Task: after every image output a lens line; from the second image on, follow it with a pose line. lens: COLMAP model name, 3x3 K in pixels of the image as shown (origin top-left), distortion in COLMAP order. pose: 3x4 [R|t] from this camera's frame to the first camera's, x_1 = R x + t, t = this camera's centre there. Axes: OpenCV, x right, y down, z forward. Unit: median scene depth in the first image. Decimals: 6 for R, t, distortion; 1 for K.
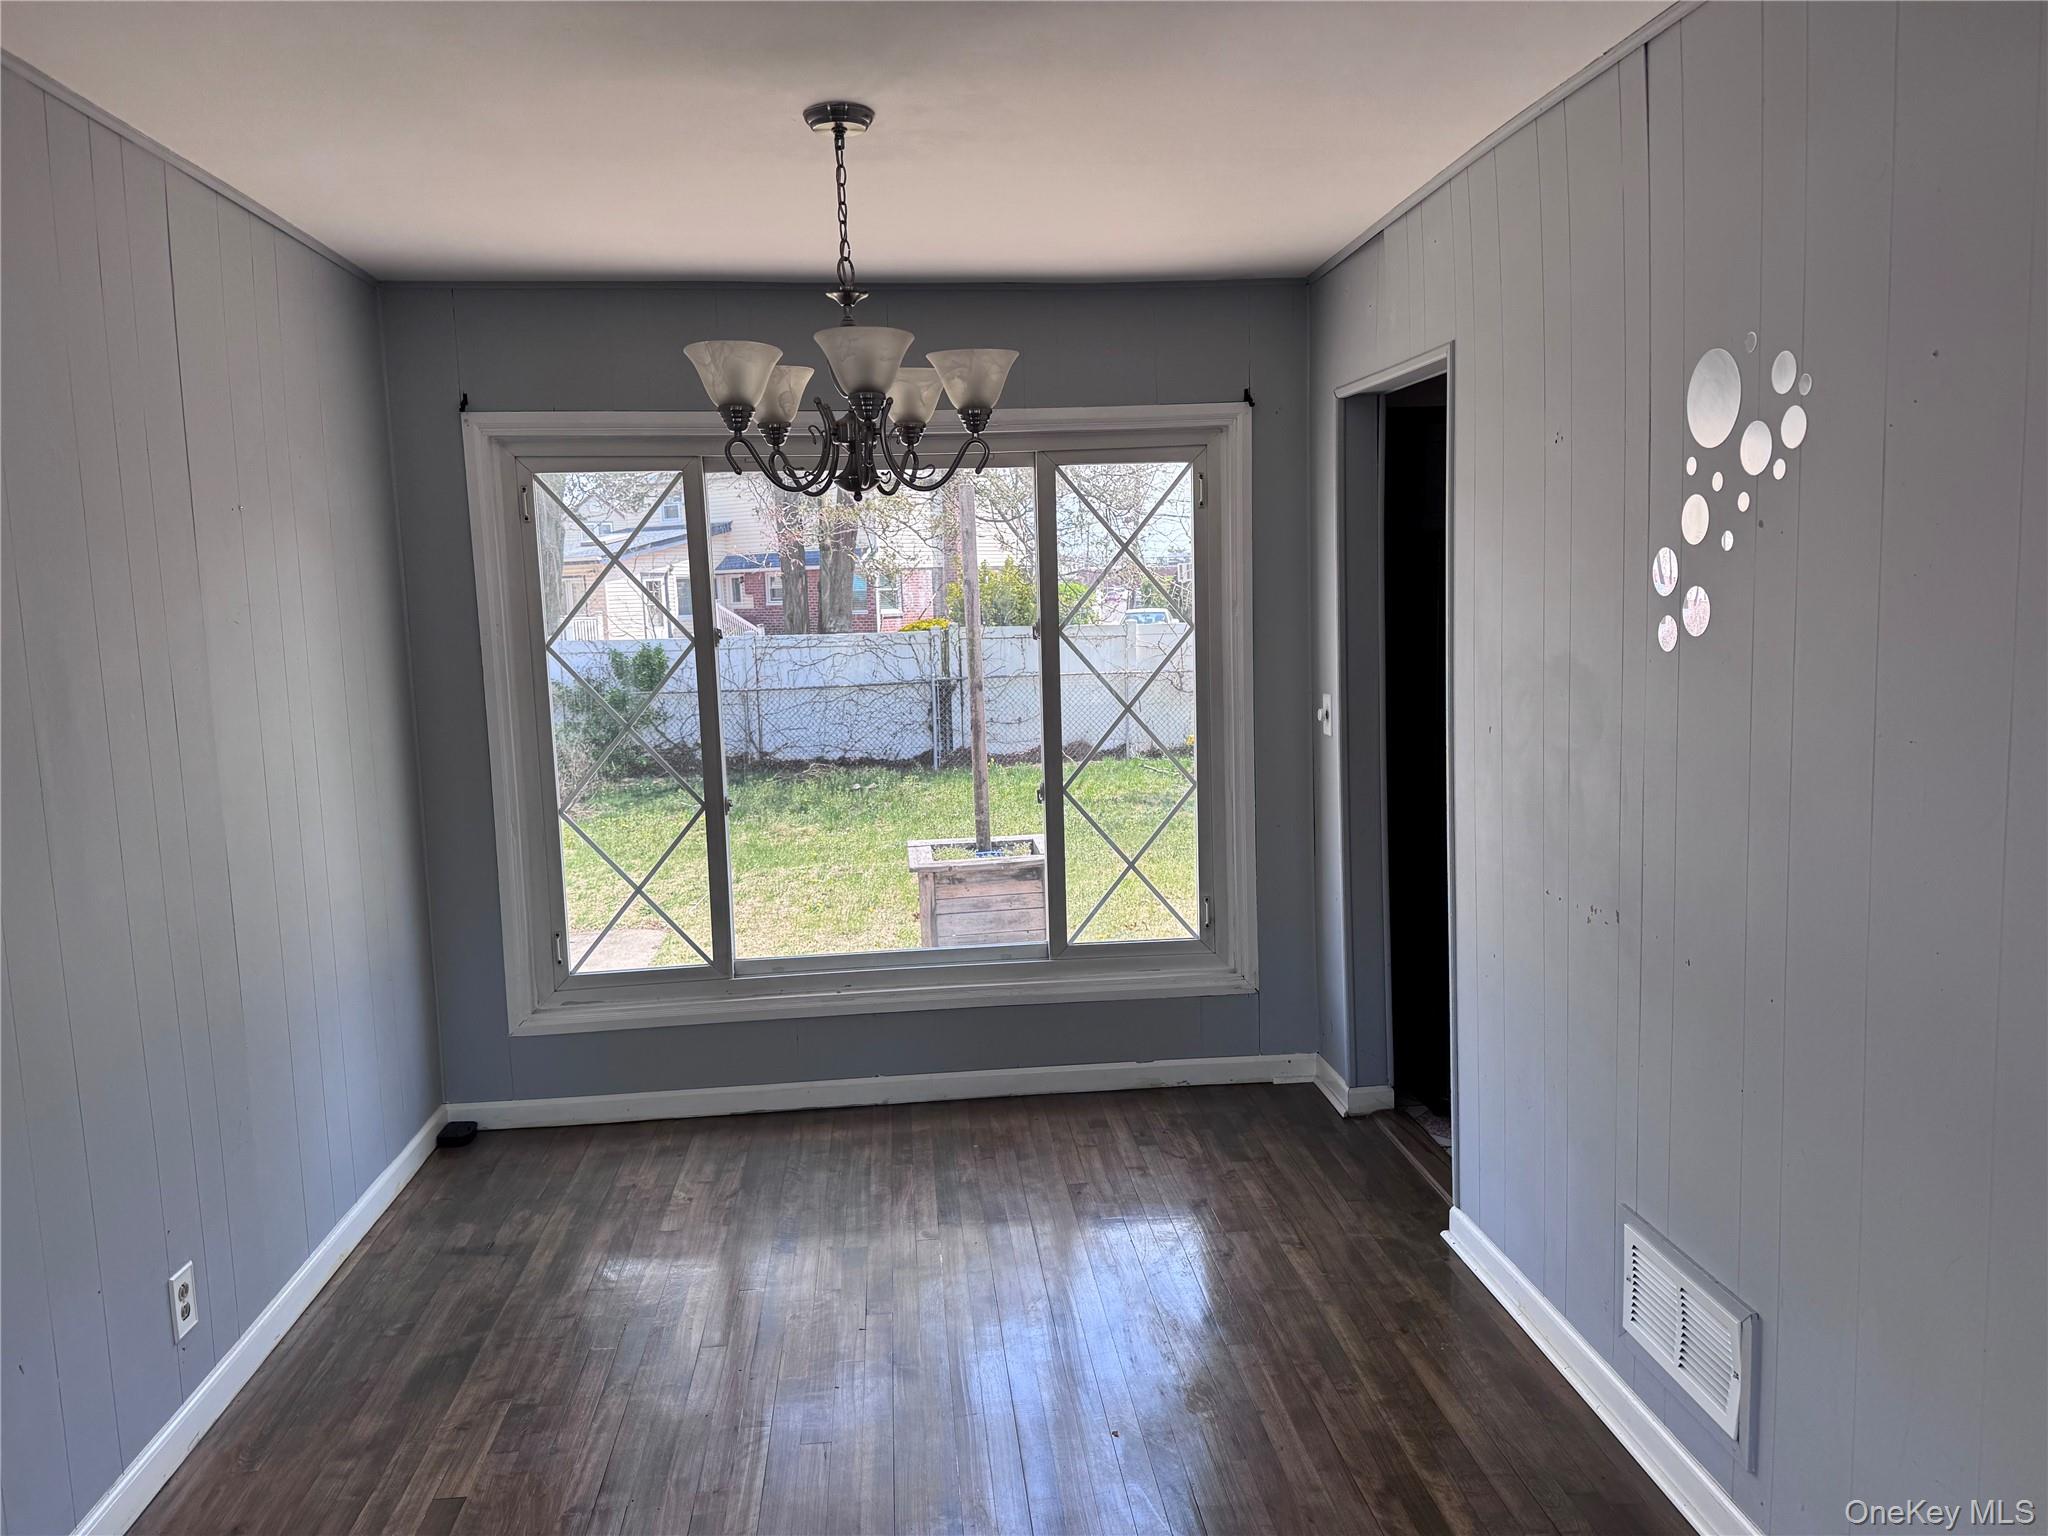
lens RADIAL K [[1451.2, 0, 1025.2], [0, 1451.2, 773.6], [0, 0, 1]] dist [0.124242, -0.174751]
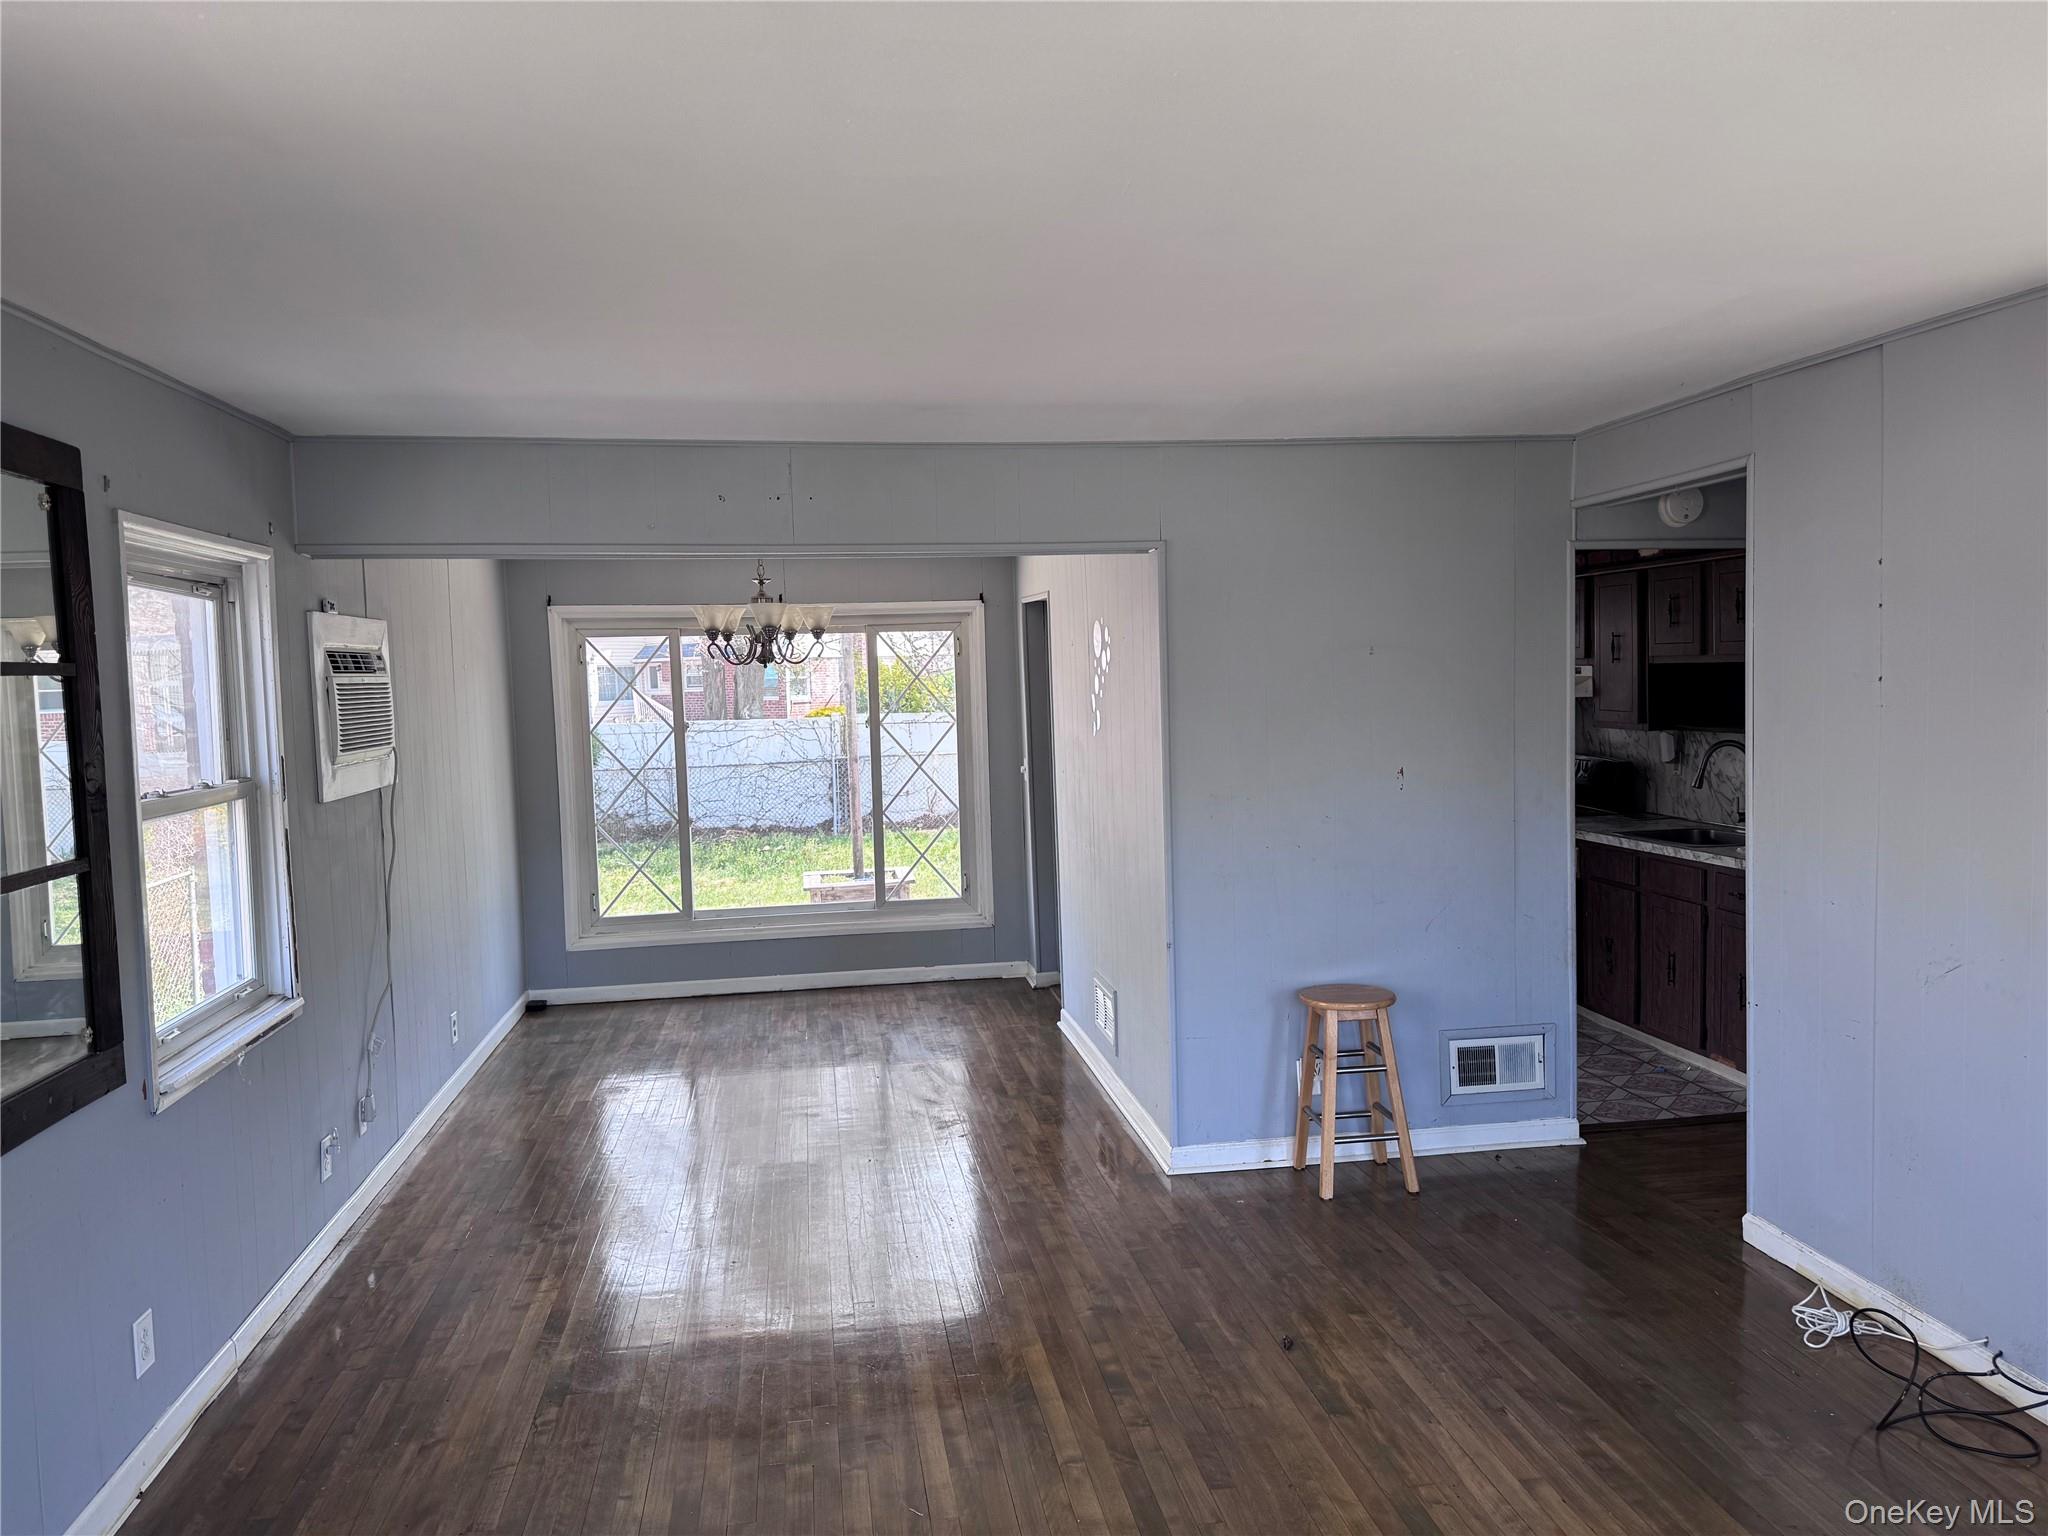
lens RADIAL K [[1451.2, 0, 1025.2], [0, 1451.2, 773.6], [0, 0, 1]] dist [0.124242, -0.174751]
pose [[0.998238, -0.002383, 0.059292, 0.093638], [0.005747, 0.998379, -0.056631, 0.064628], [-0.059061, 0.056872, 0.996633, -0.774754]]
